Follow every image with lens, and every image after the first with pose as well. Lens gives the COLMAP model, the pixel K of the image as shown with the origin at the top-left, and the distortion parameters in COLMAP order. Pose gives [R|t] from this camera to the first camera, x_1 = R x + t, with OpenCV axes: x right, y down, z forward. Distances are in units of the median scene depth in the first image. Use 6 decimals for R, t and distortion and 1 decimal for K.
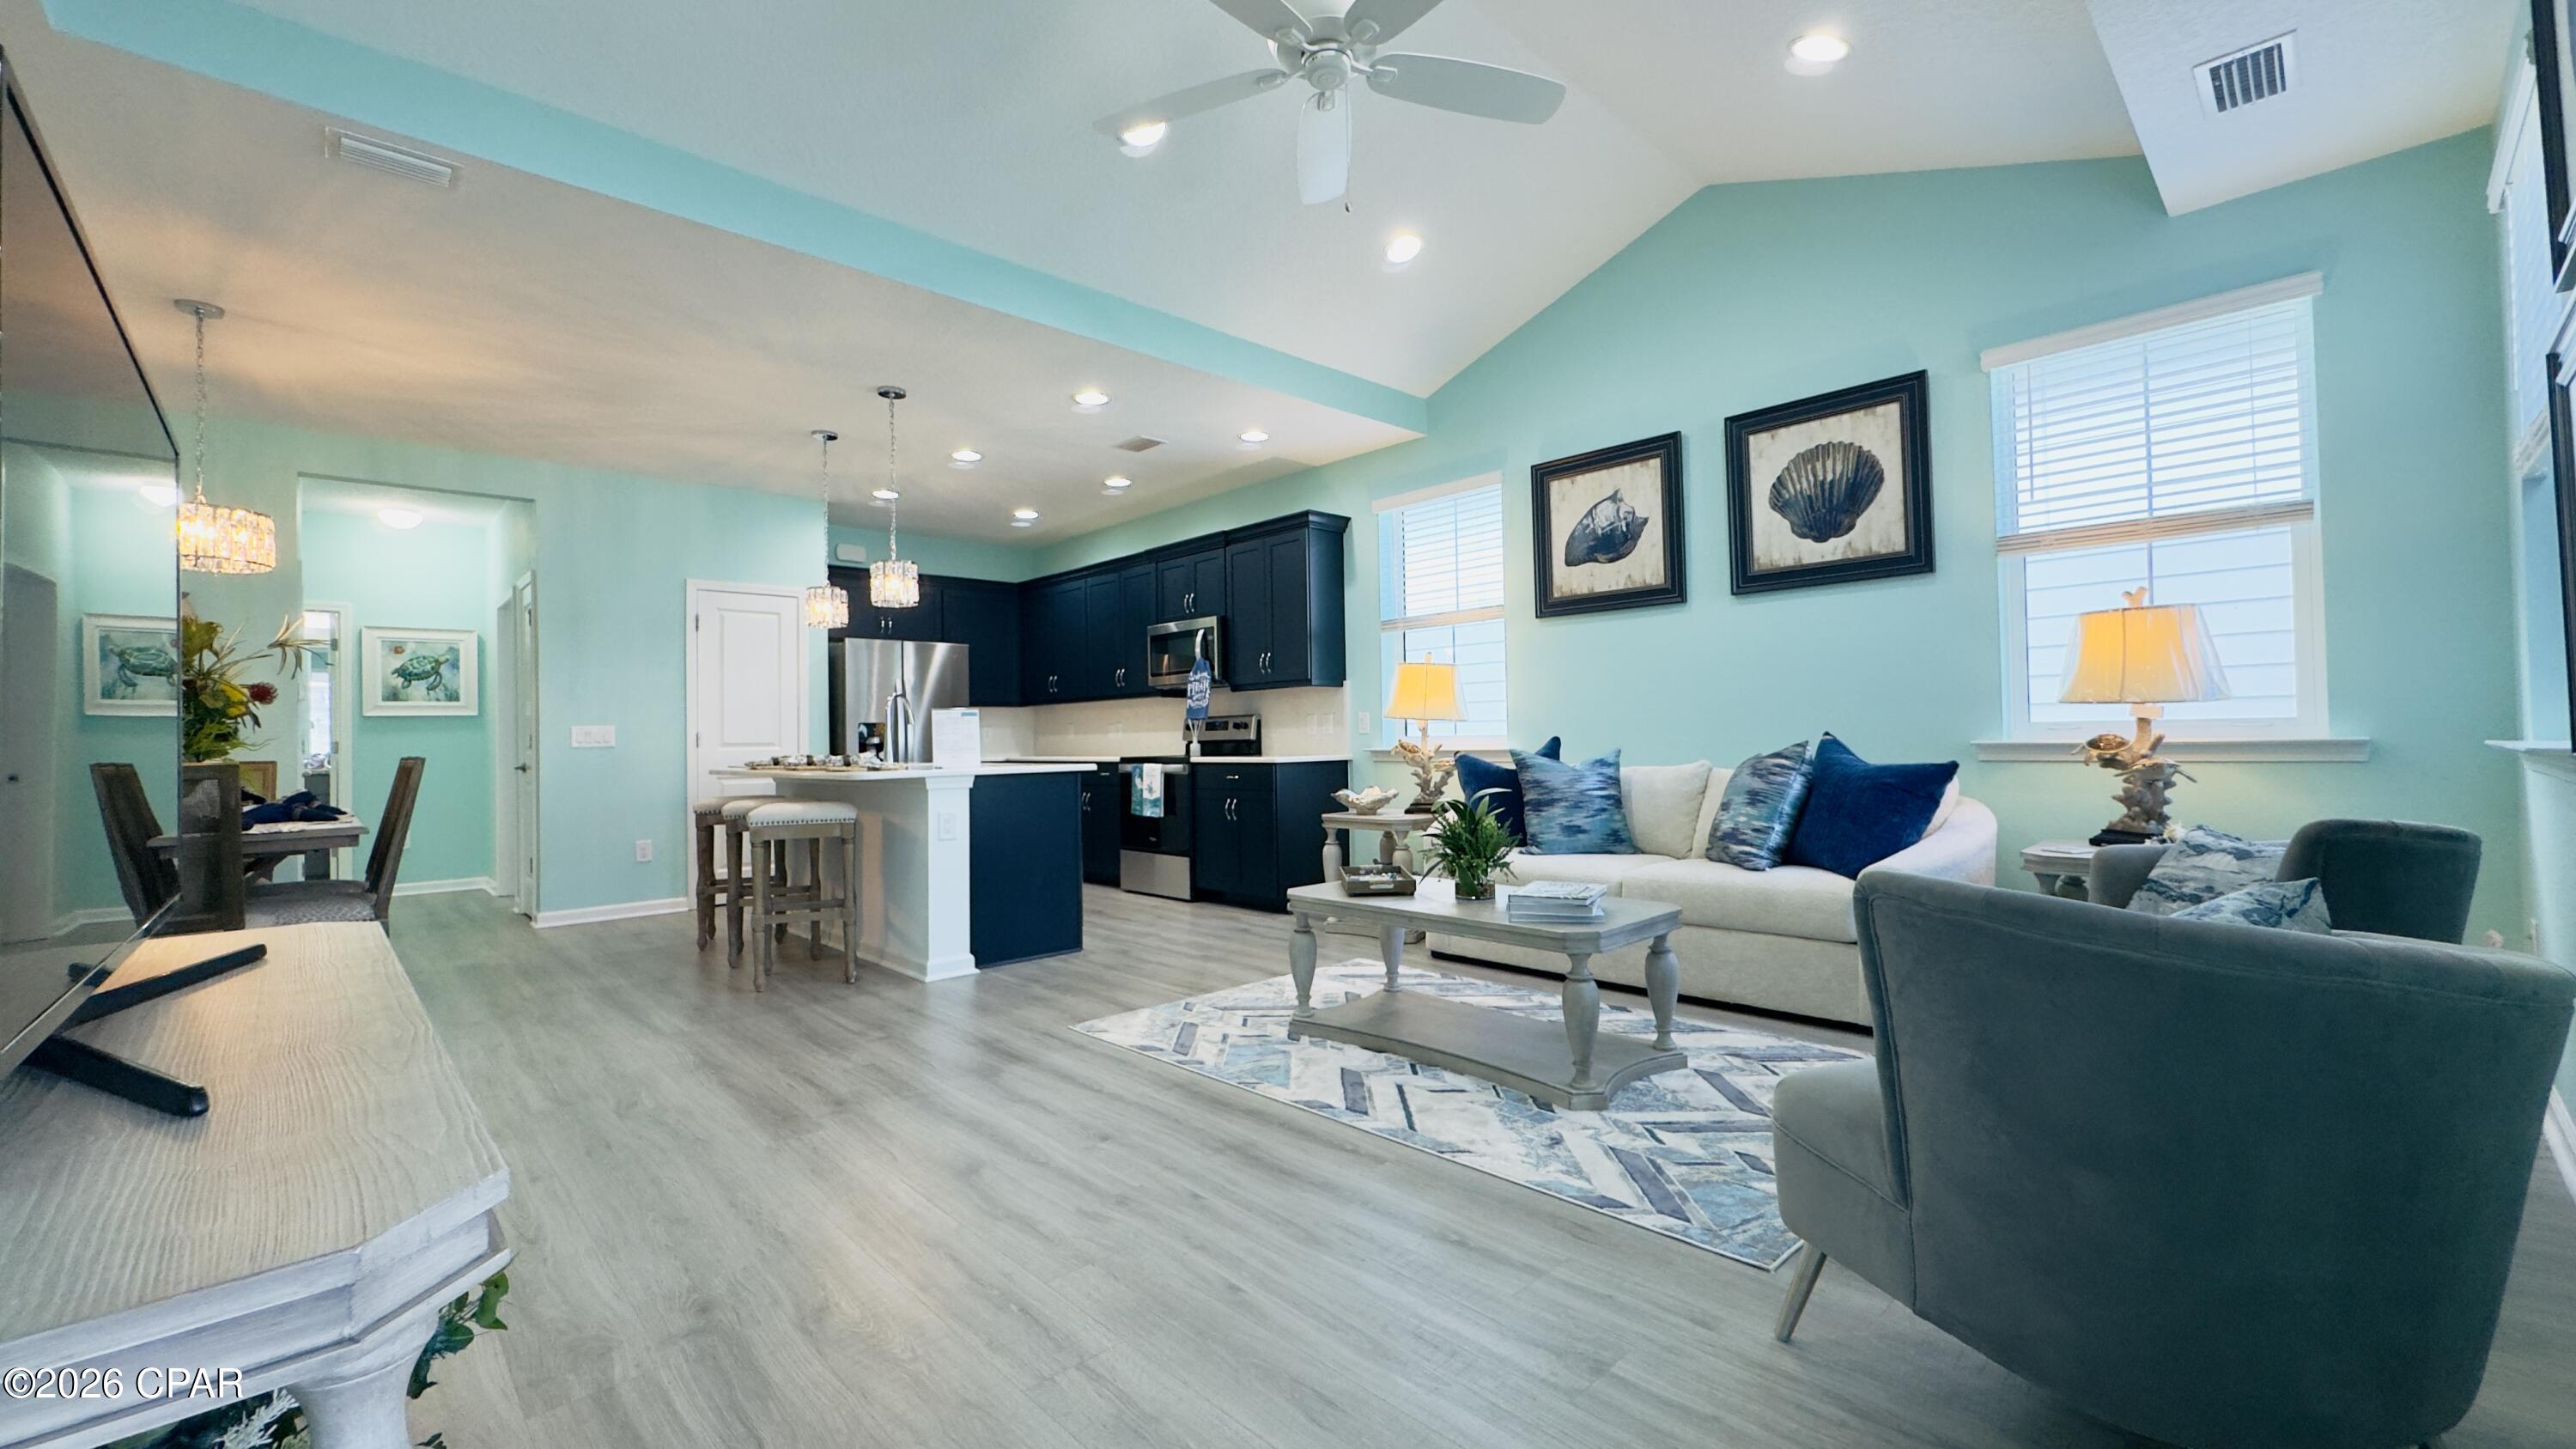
lens RADIAL K [[1027.1, 0, 1288.0], [0, 1027.1, 724.5], [0, 0, 1]] dist [-0.000632, 0.000086]
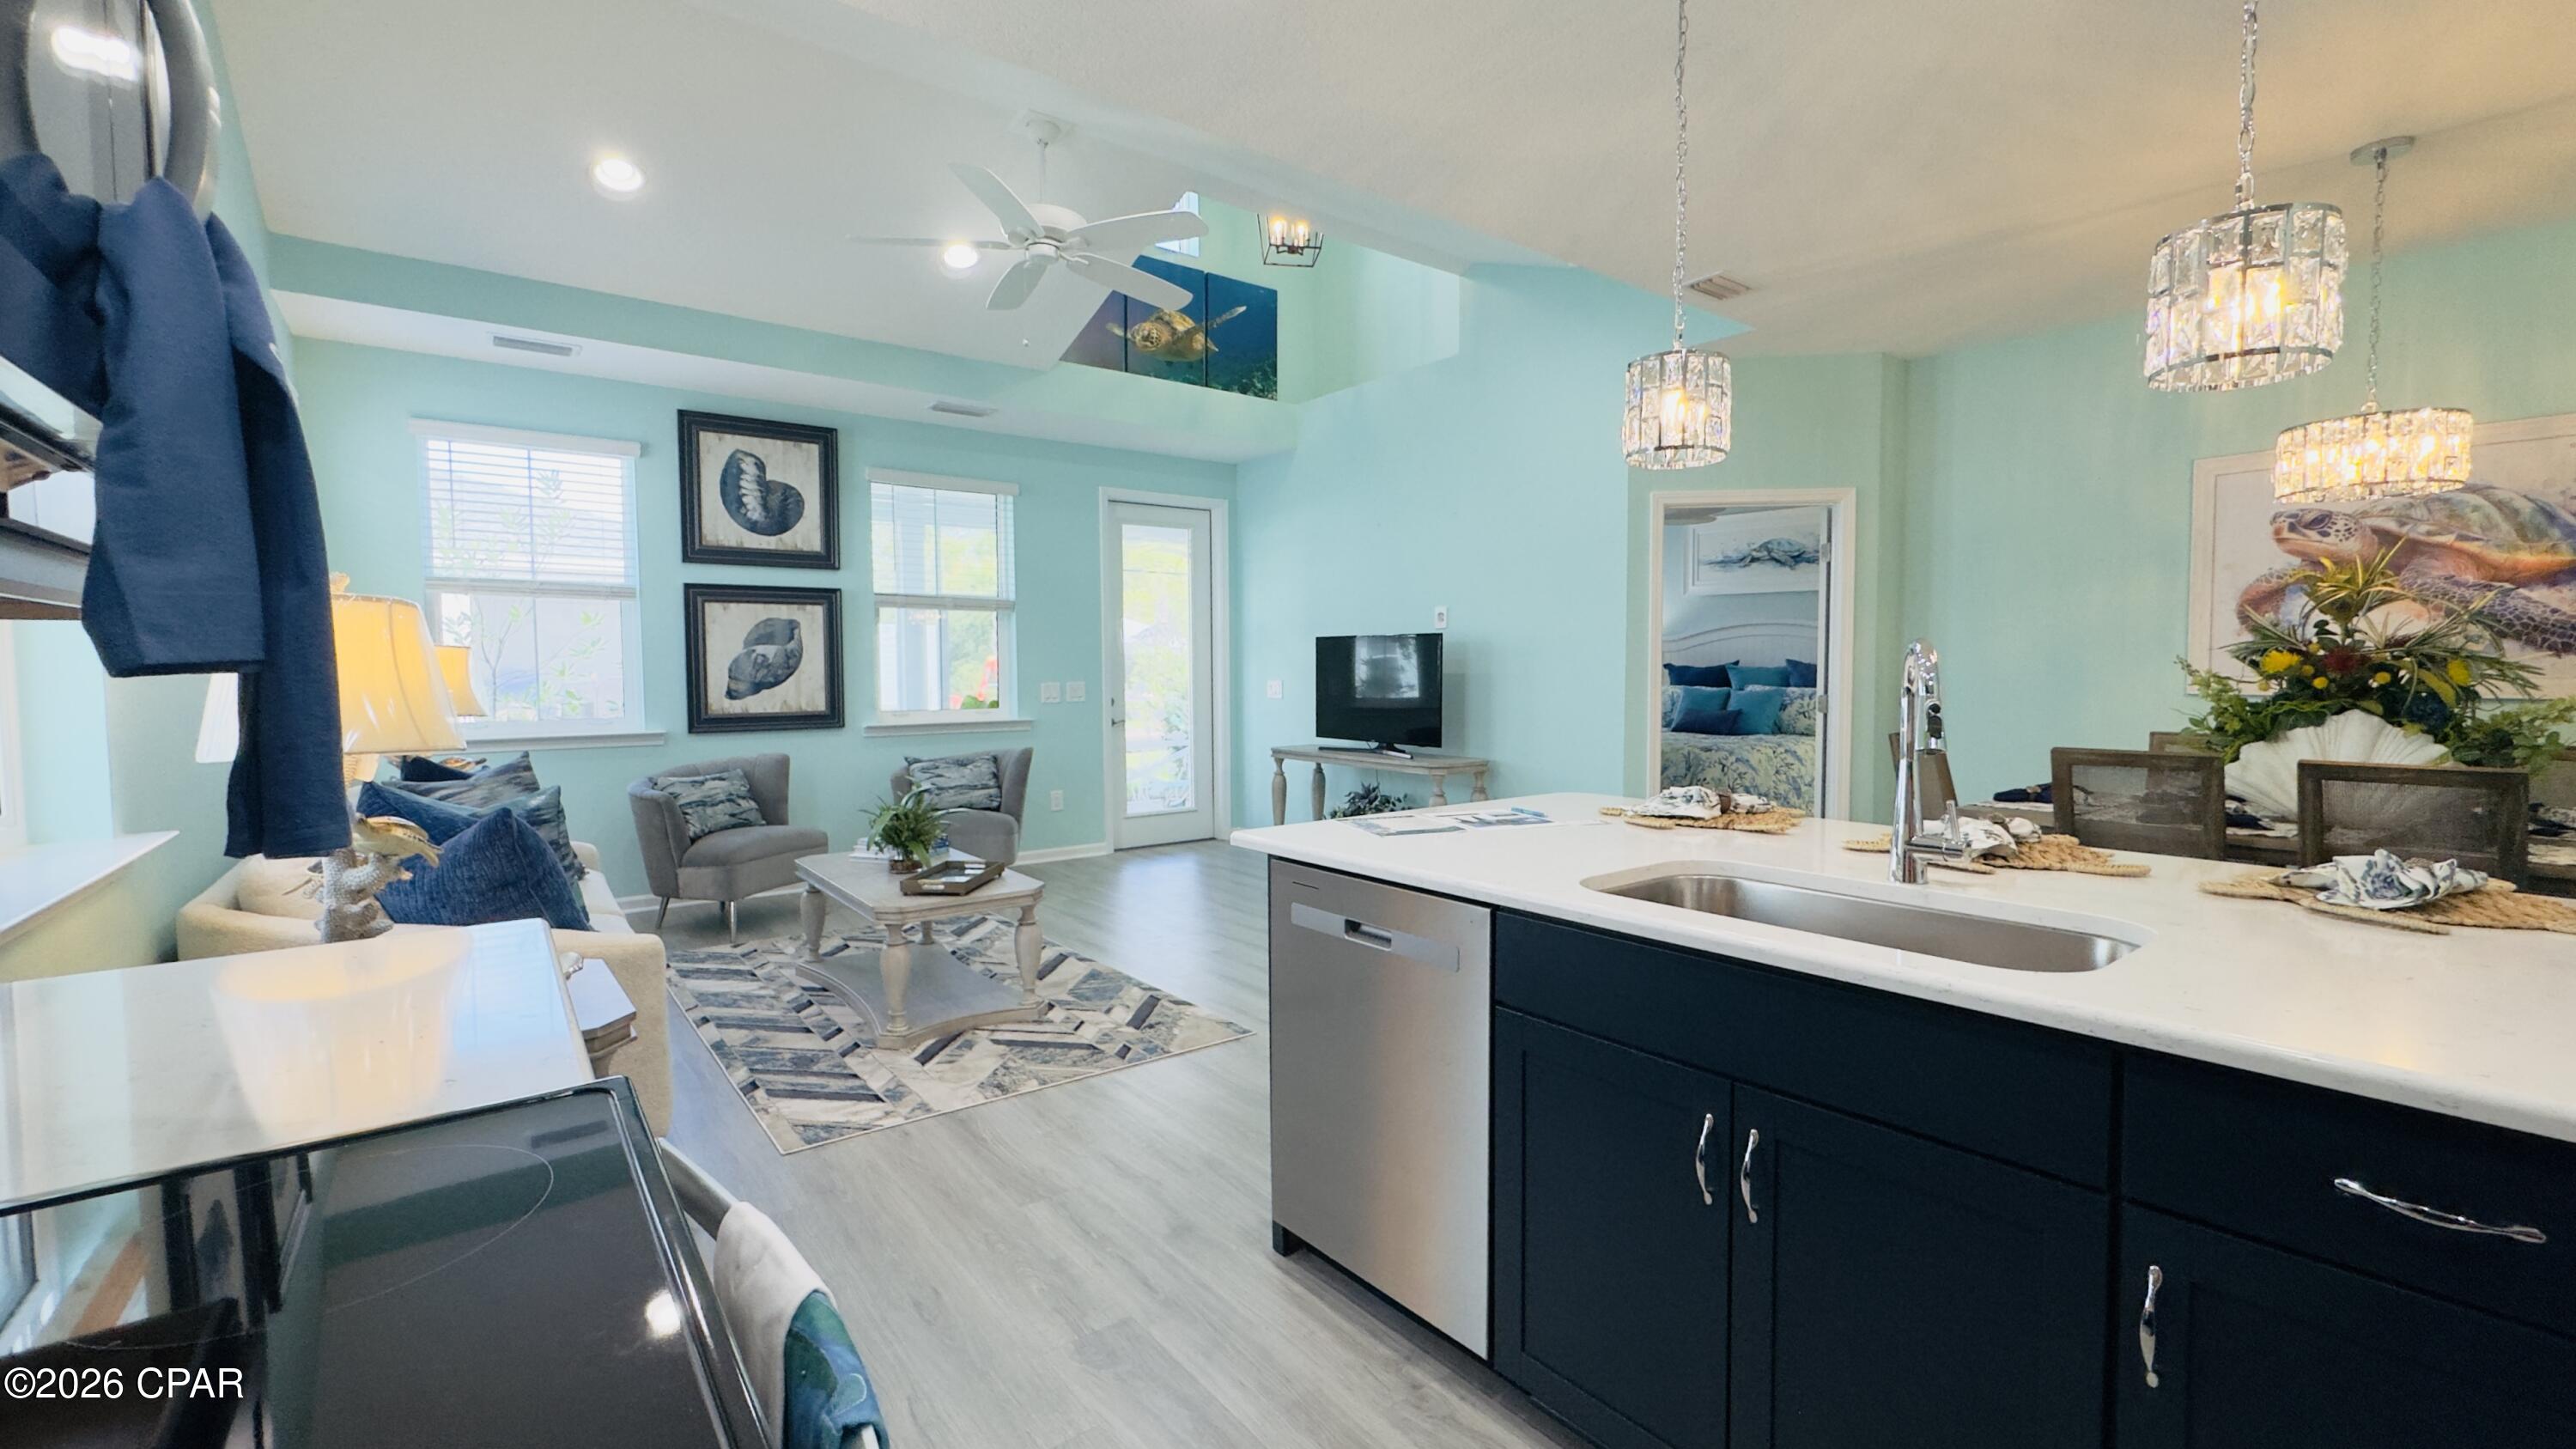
lens RADIAL K [[1073.4, 0, 1288.0], [0, 1073.4, 724.5], [0, 0, 1]] dist [-0.001013, 0.000007]
pose [[-0.994025, 0.018900, 0.107503, -0.251988], [0.023139, 0.998998, 0.038317, -0.024095], [-0.106671, 0.040576, -0.993466, 1.403485]]
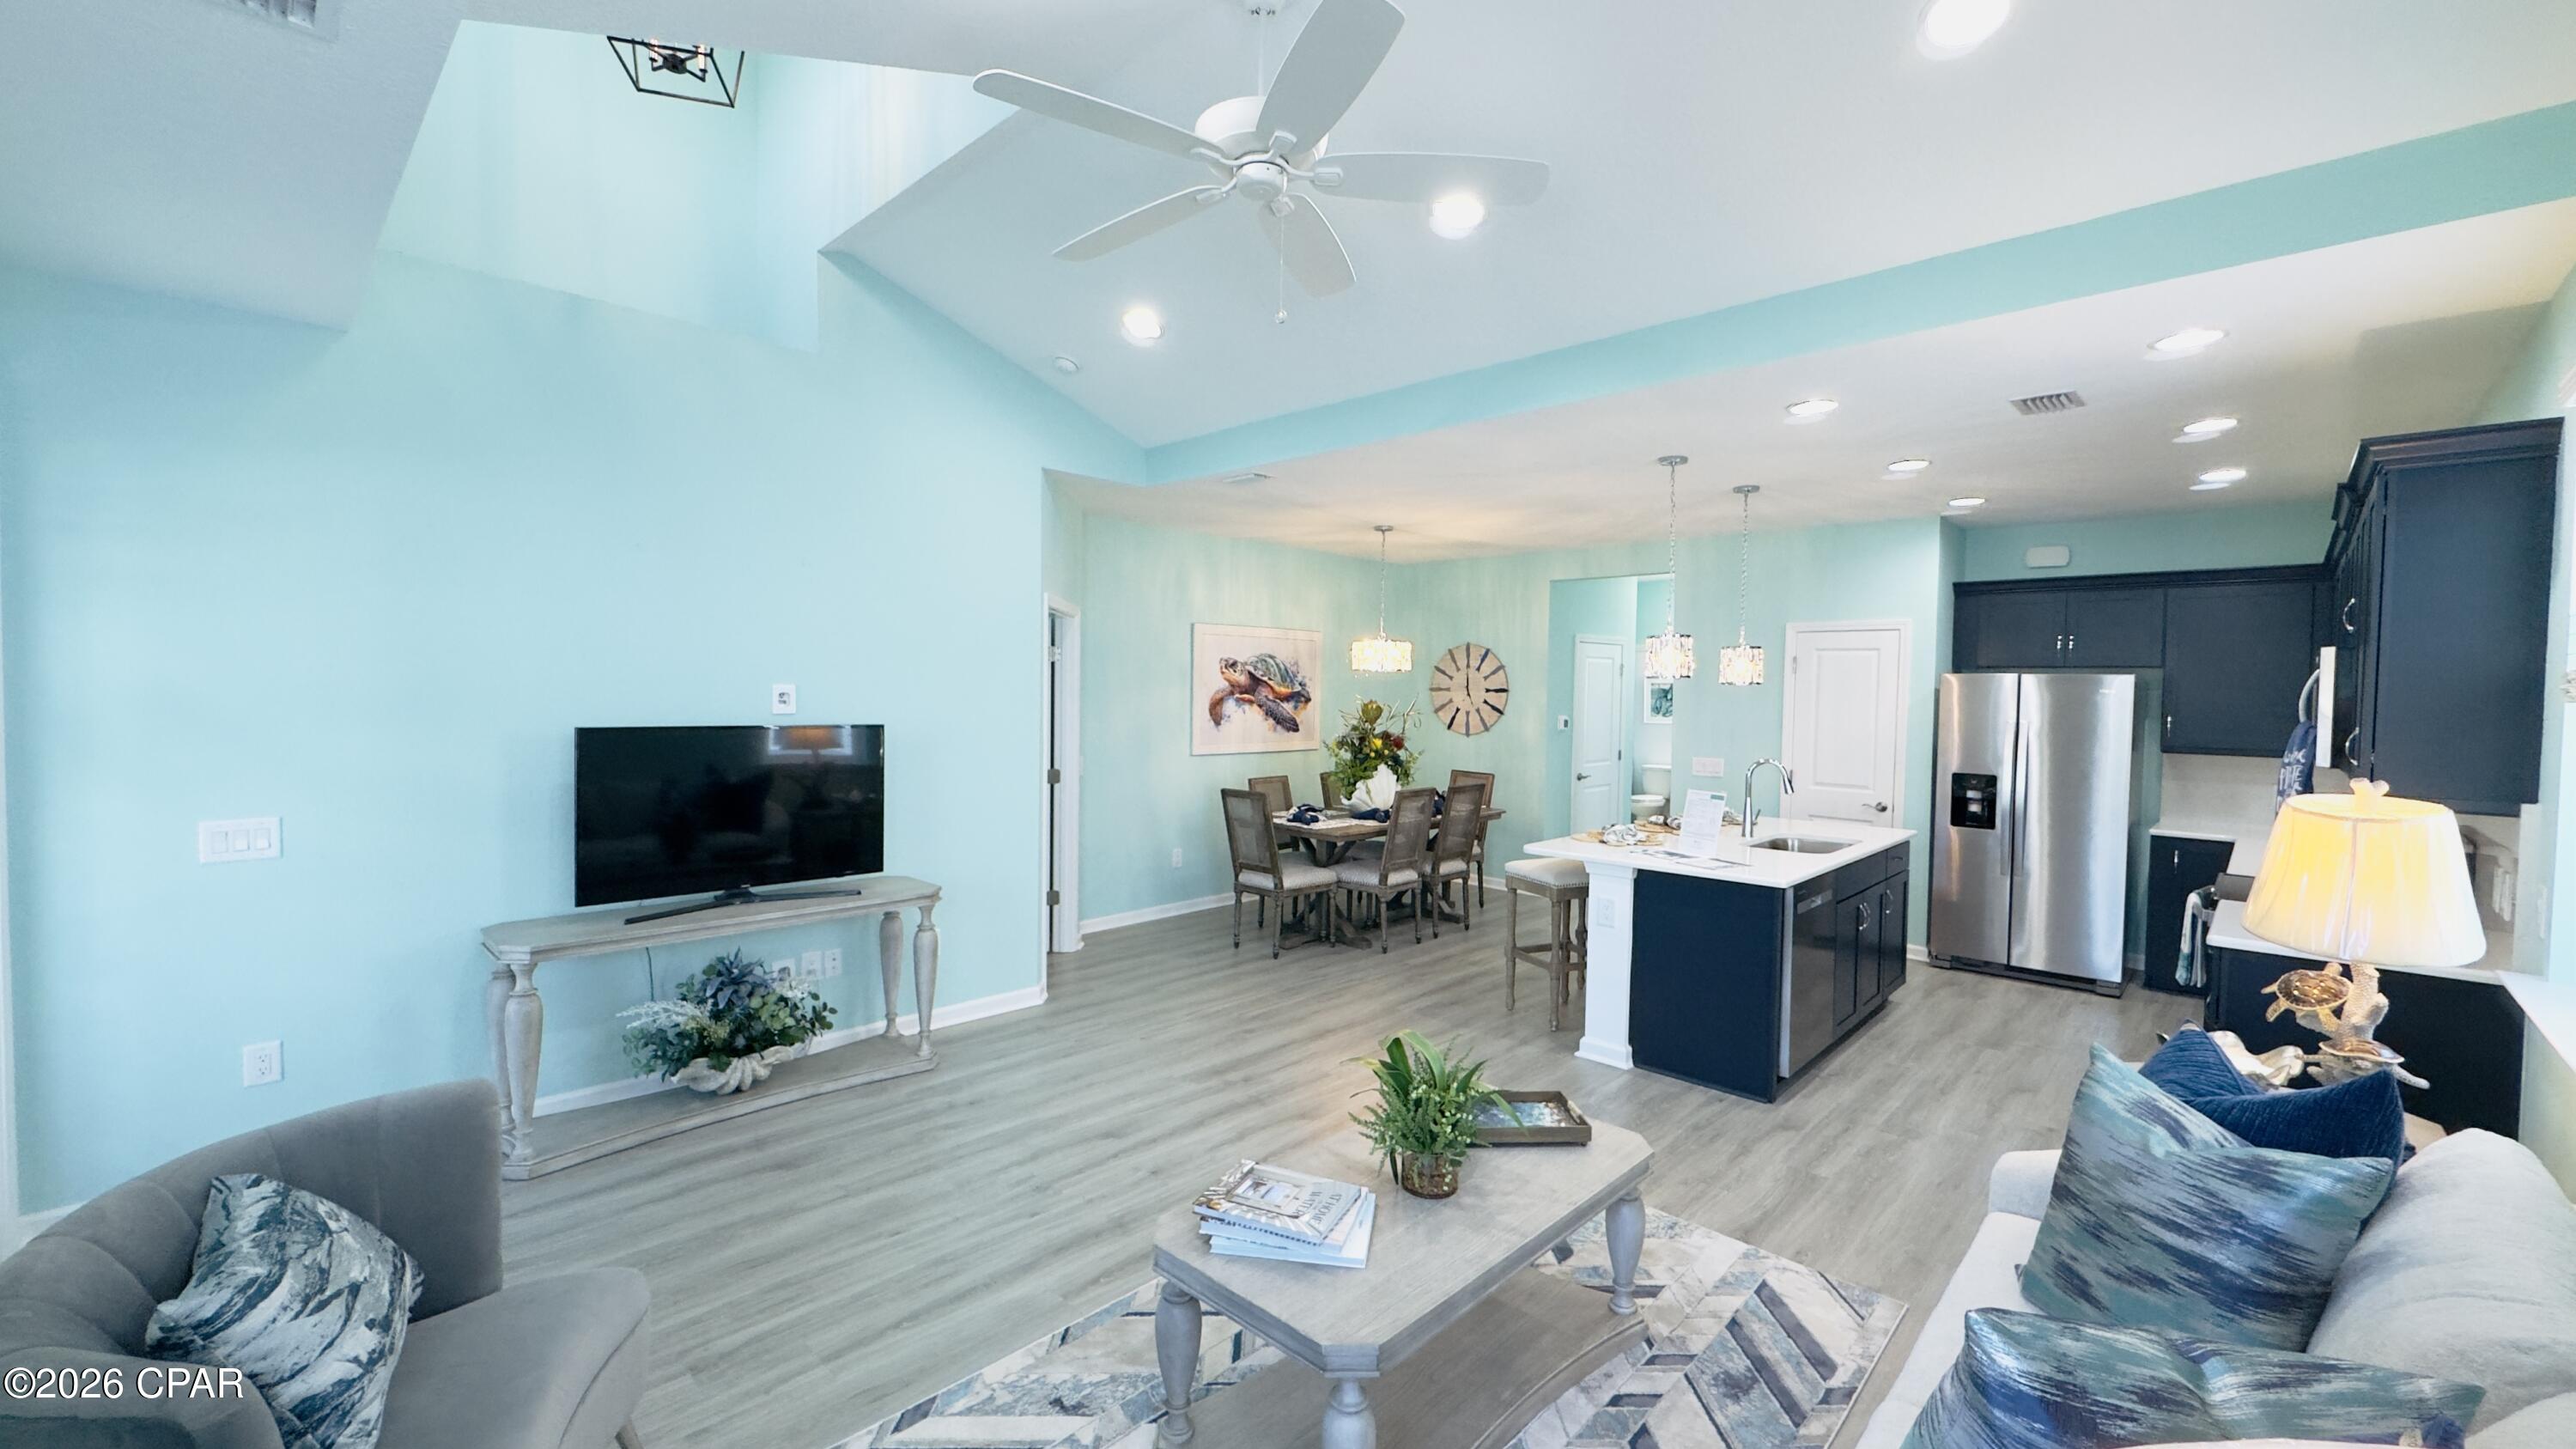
lens RADIAL K [[1029.4, 0, 1293.6], [0, 1029.4, 721.8], [0, 0, 1]] dist [-0.002945, 0.000248]
pose [[0.049499, 0.052966, -0.997369, 0.557627], [-0.002733, 0.998596, 0.052895, -0.120316], [0.998770, 0.000108, 0.049574, 0.562376]]
